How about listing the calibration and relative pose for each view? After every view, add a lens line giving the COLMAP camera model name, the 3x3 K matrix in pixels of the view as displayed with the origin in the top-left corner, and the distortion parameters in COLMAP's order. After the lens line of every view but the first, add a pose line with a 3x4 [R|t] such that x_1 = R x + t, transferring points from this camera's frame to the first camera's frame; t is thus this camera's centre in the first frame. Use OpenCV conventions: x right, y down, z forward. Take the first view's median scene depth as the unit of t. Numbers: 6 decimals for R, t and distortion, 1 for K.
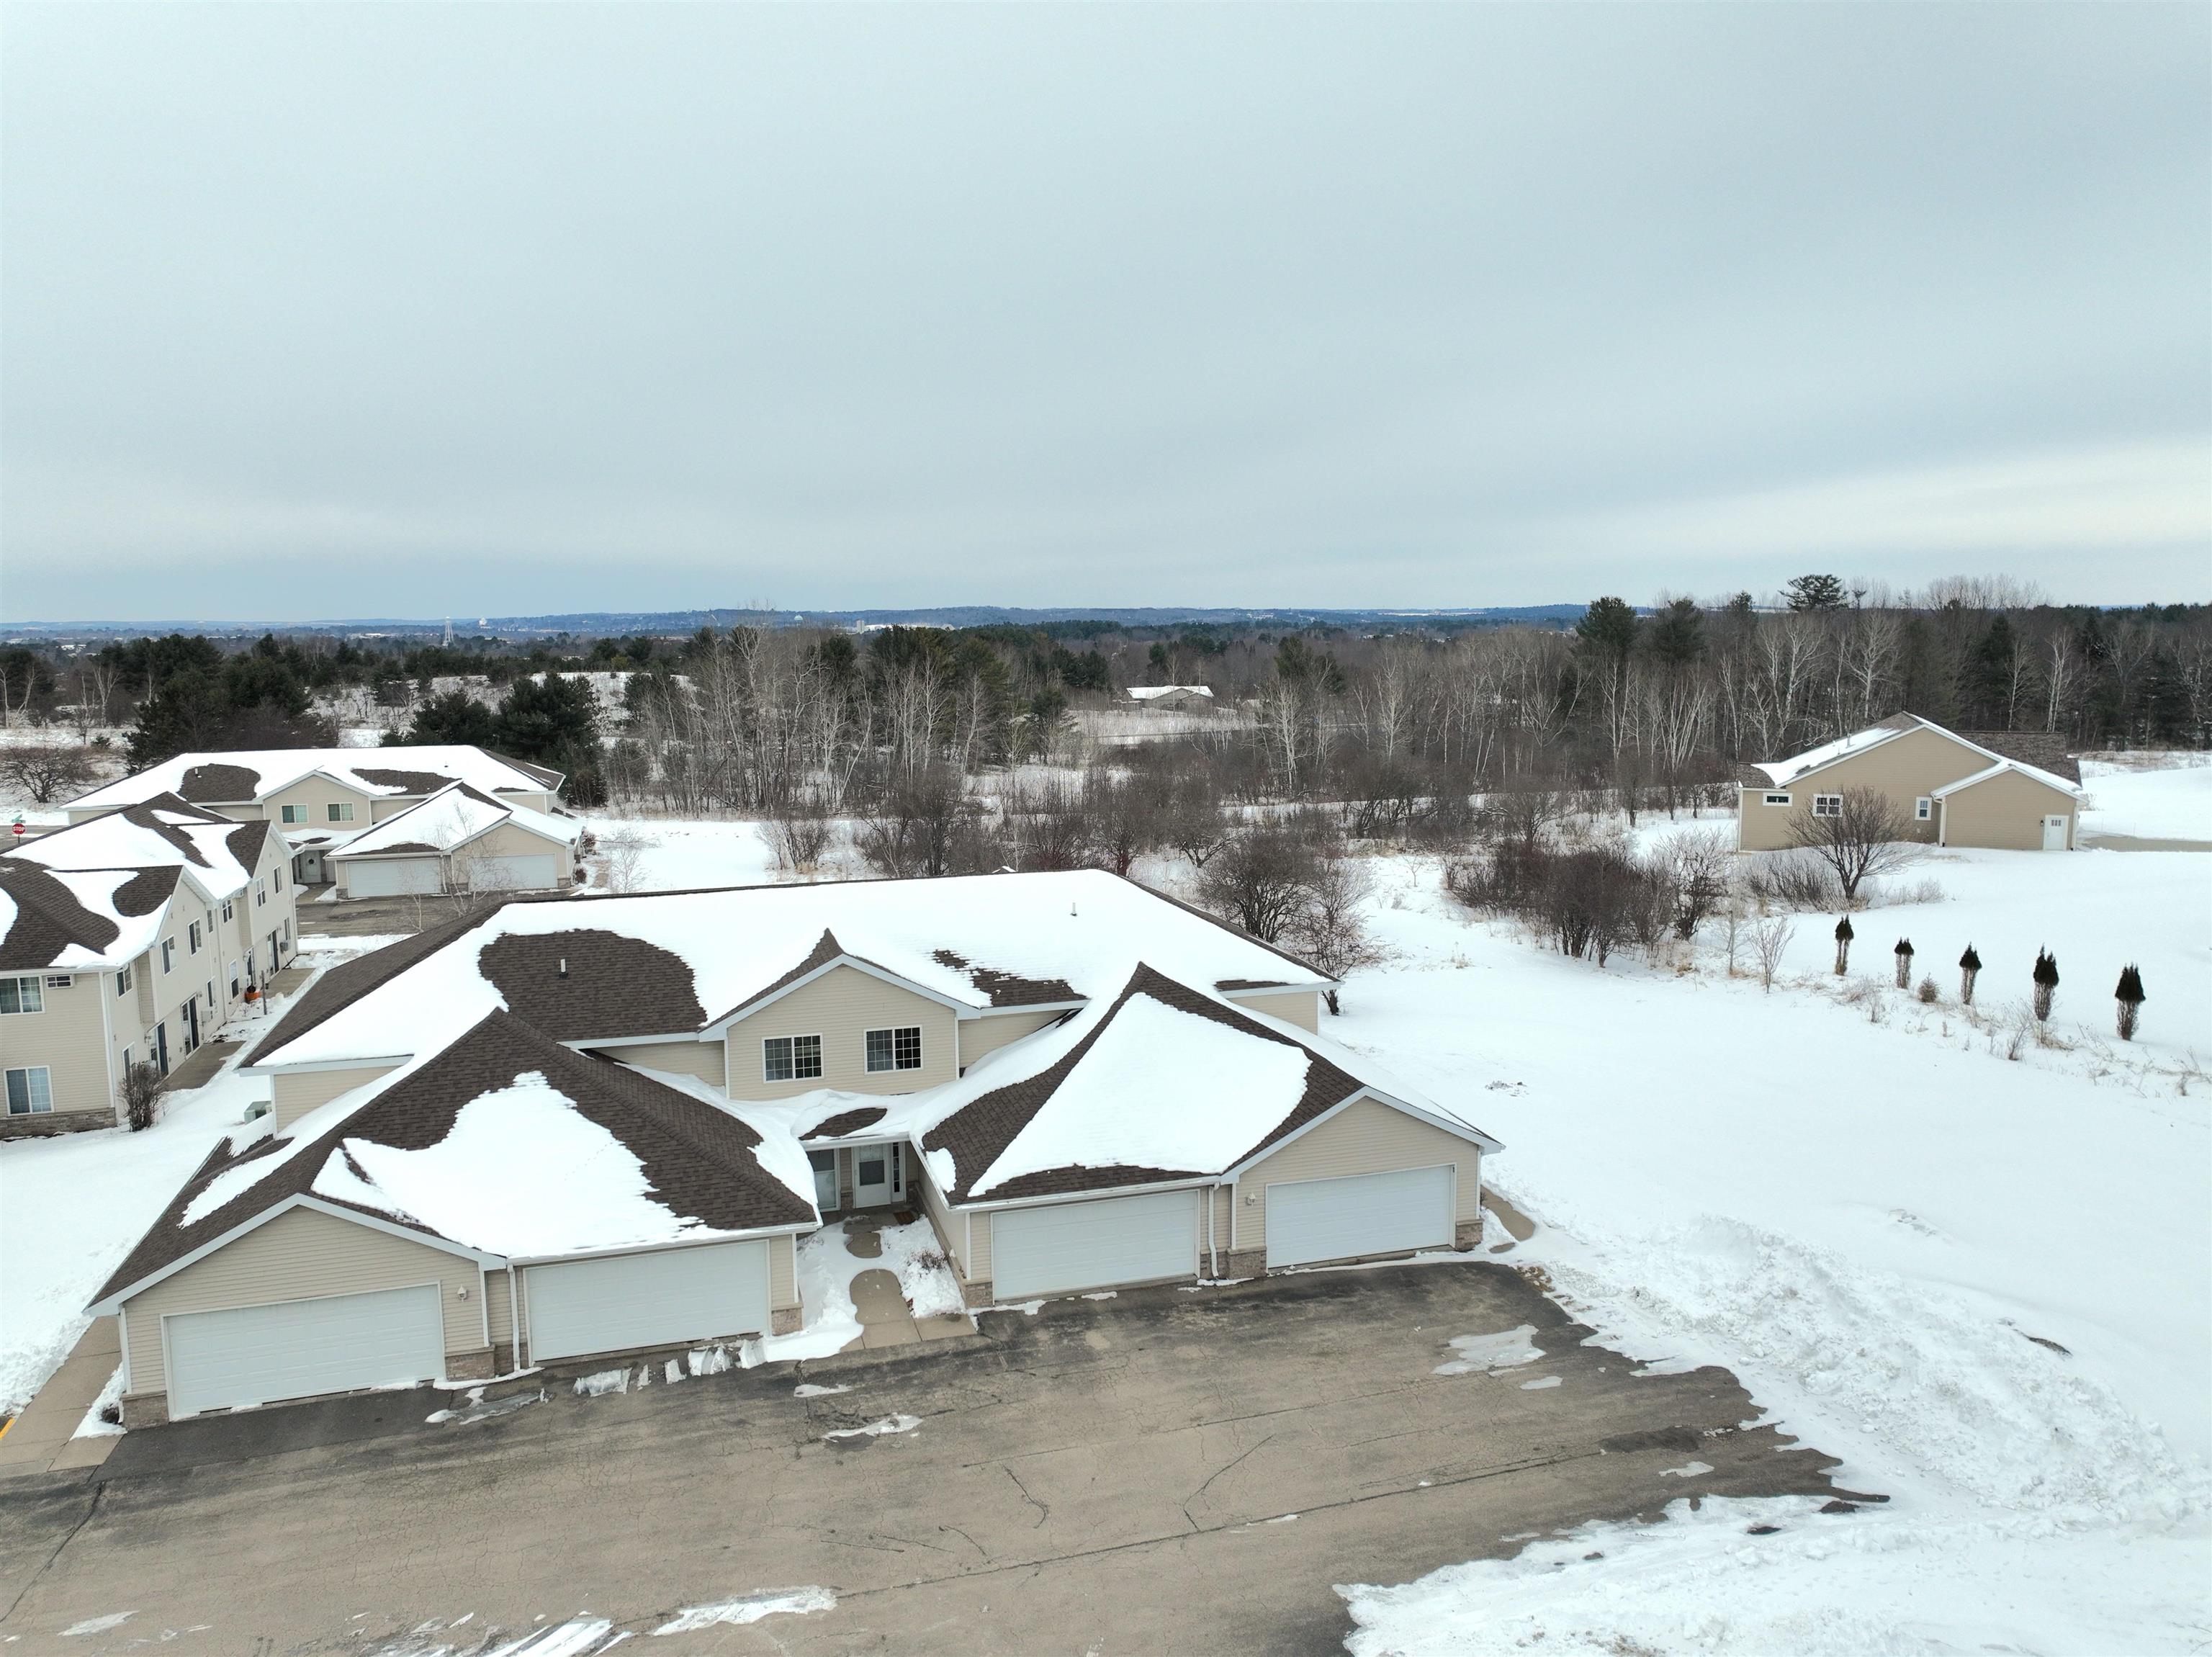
lens RADIAL K [[1547.9, 0, 1106.0], [0, 1547.9, 828.5], [0, 0, 1]] dist [0.004705, 0.001334]
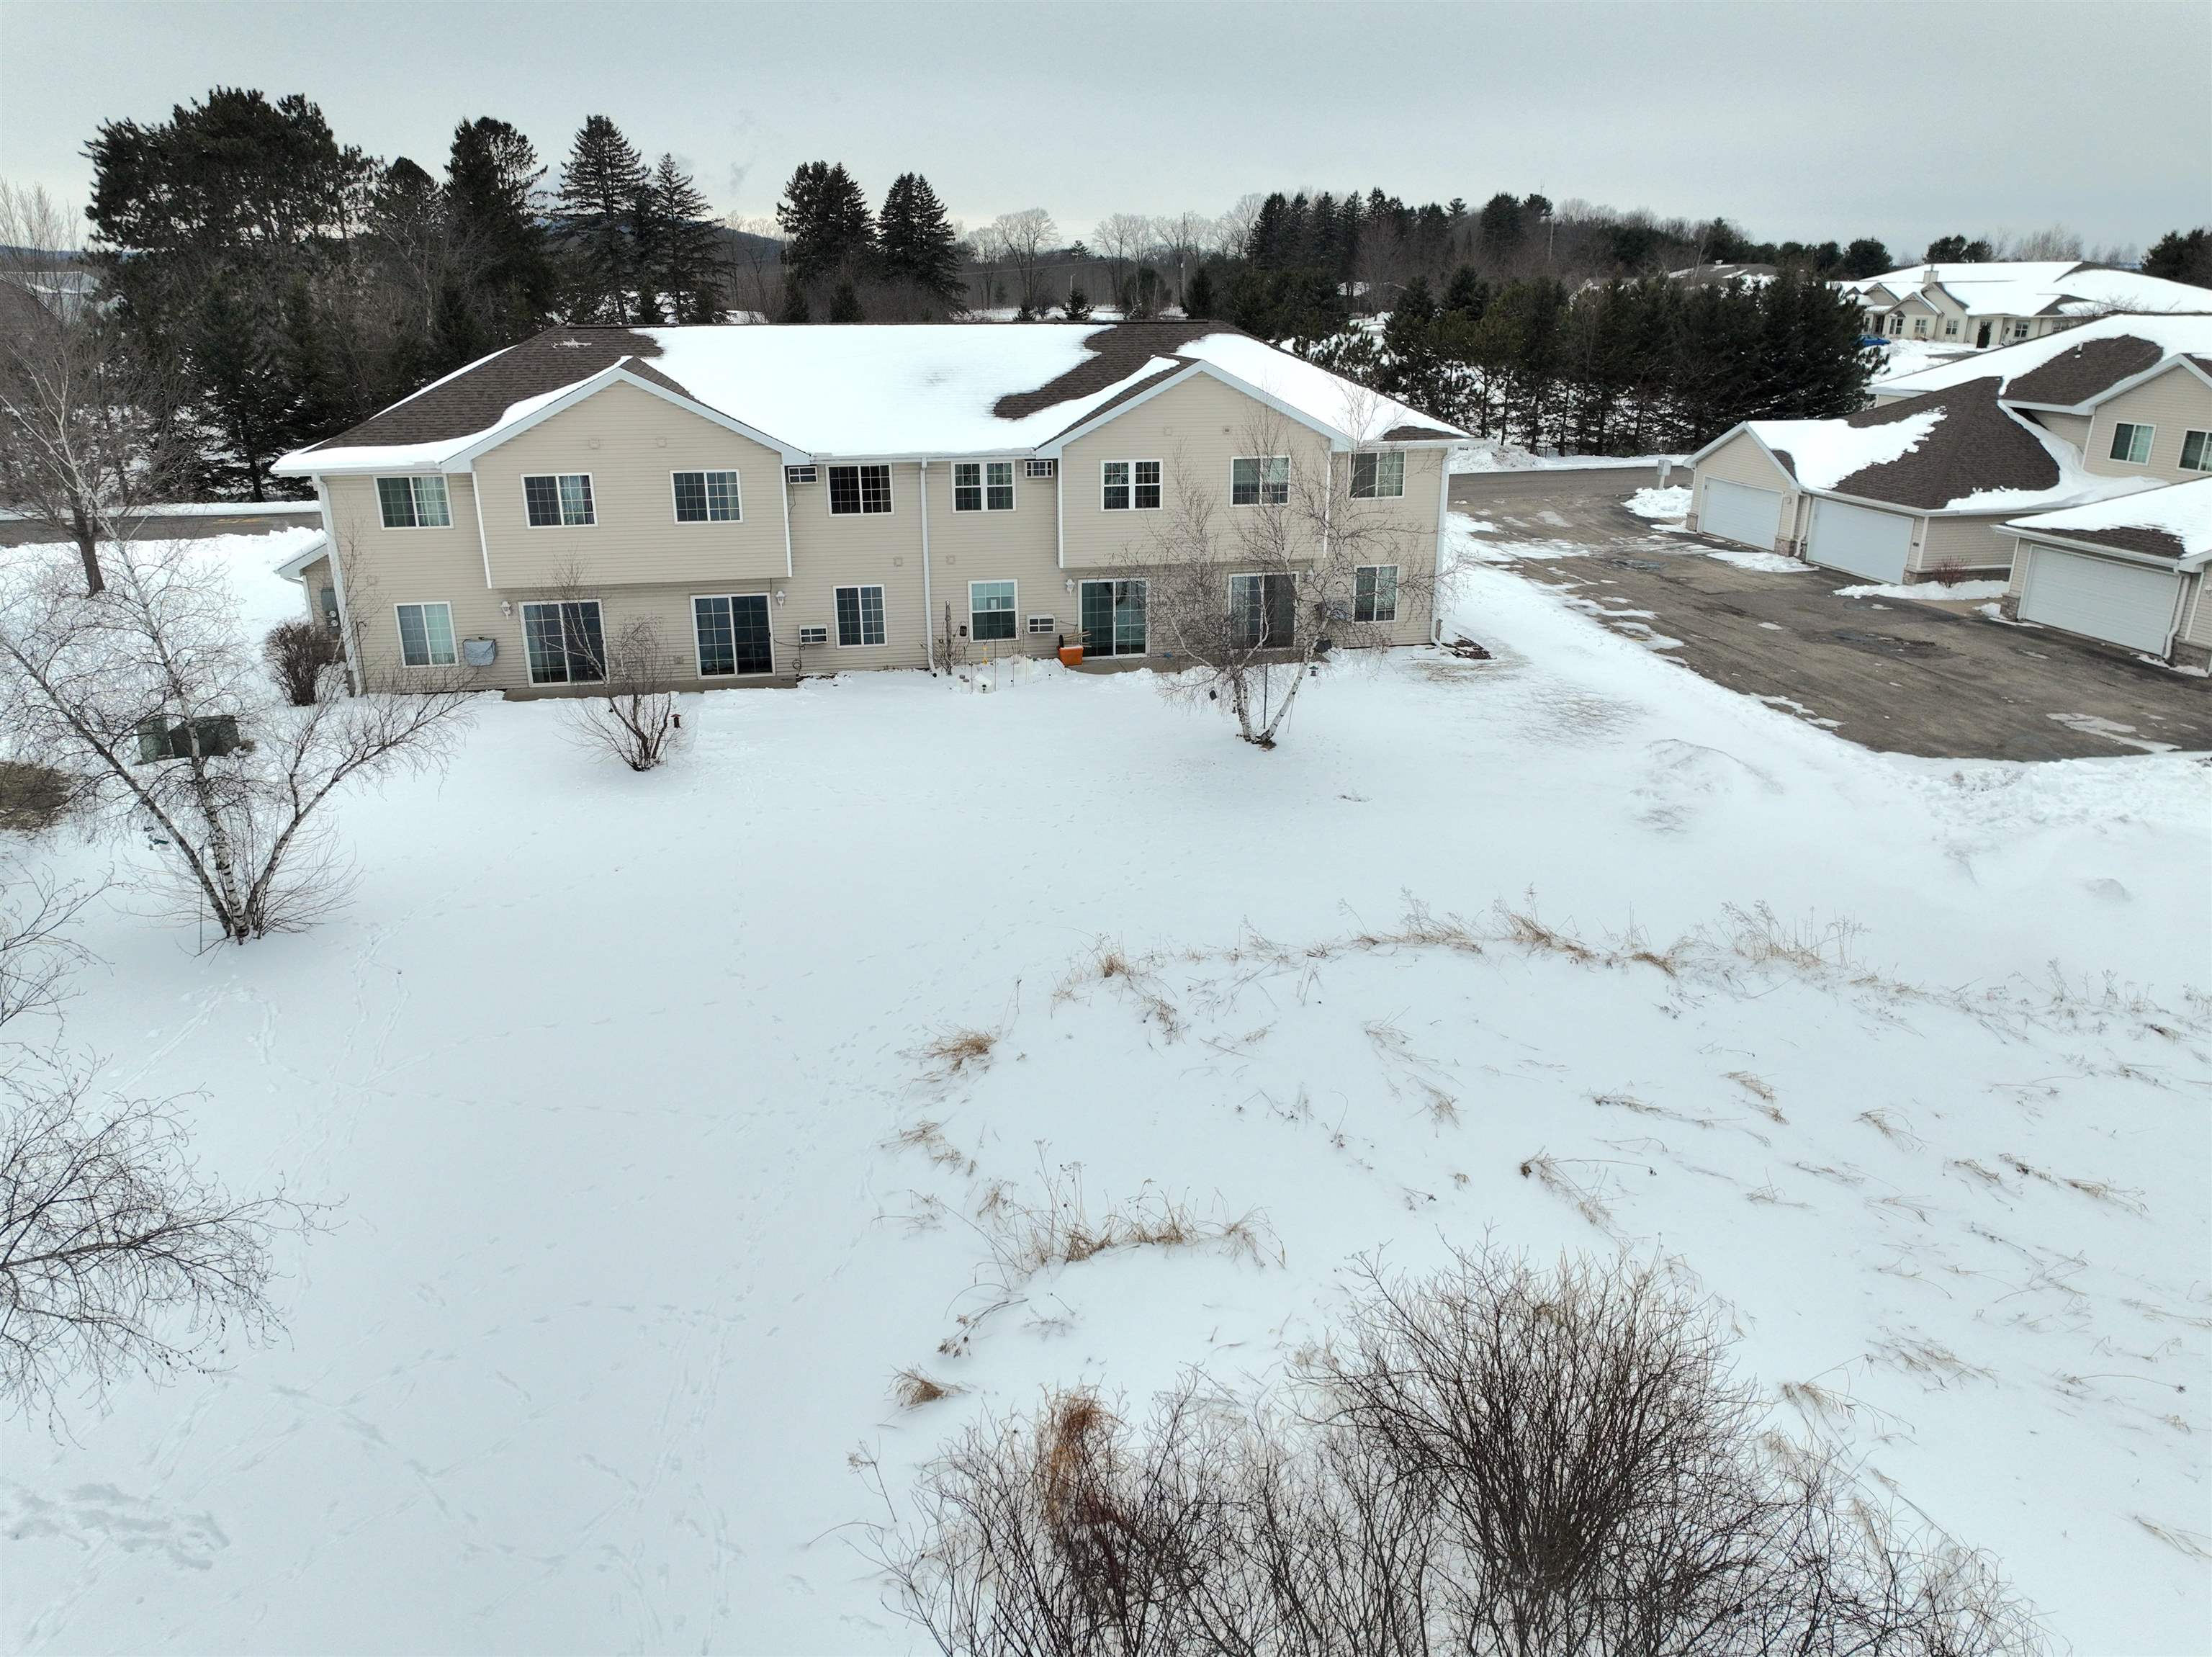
lens RADIAL K [[1548.7, 0, 1106.0], [0, 1548.7, 828.5], [0, 0, 1]] dist [-0.040419, 0.061695]
pose [[-0.104078, 0.339534, -0.934818, 0.042314], [-0.127088, 0.927677, 0.351090, -0.071441], [0.986416, 0.155345, -0.053400, 2.012055]]
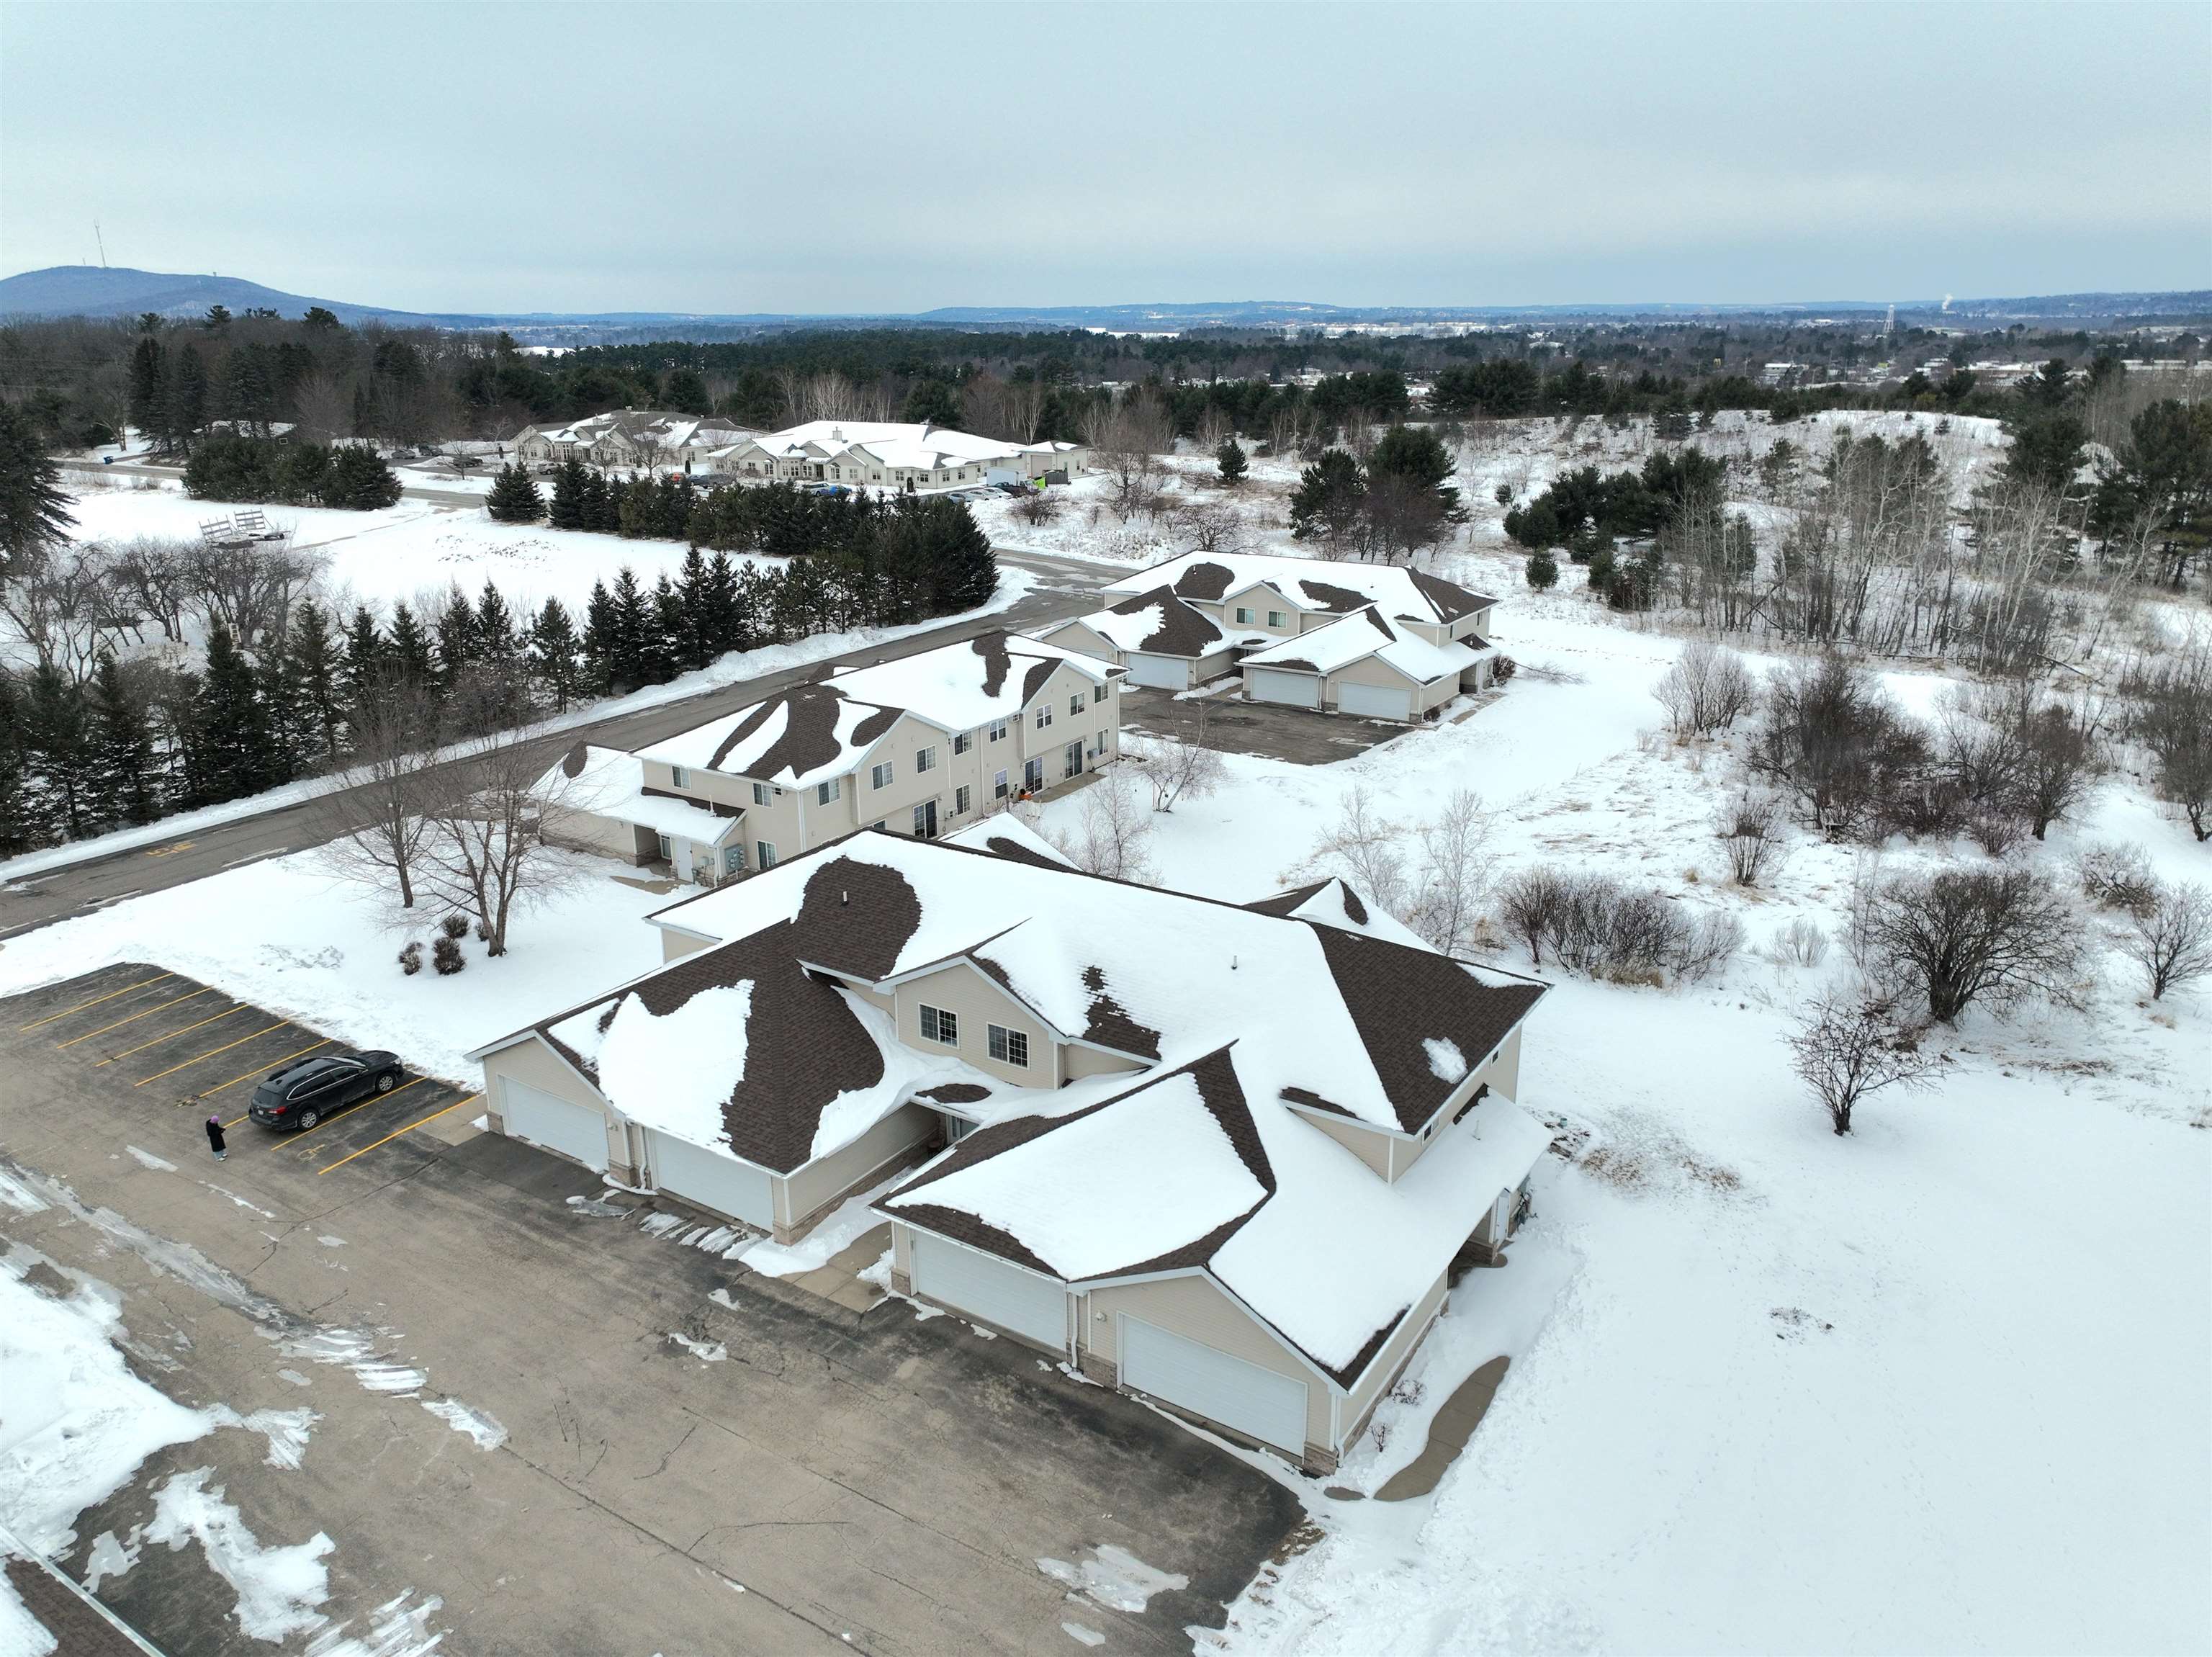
lens RADIAL K [[1547.9, 0, 1106.0], [0, 1547.9, 828.5], [0, 0, 1]] dist [0.004705, 0.001334]
pose [[0.655949, 0.241078, -0.715270, 0.791520], [-0.099418, 0.966962, 0.234736, -0.329310], [0.748229, -0.082864, 0.658246, 0.378439]]
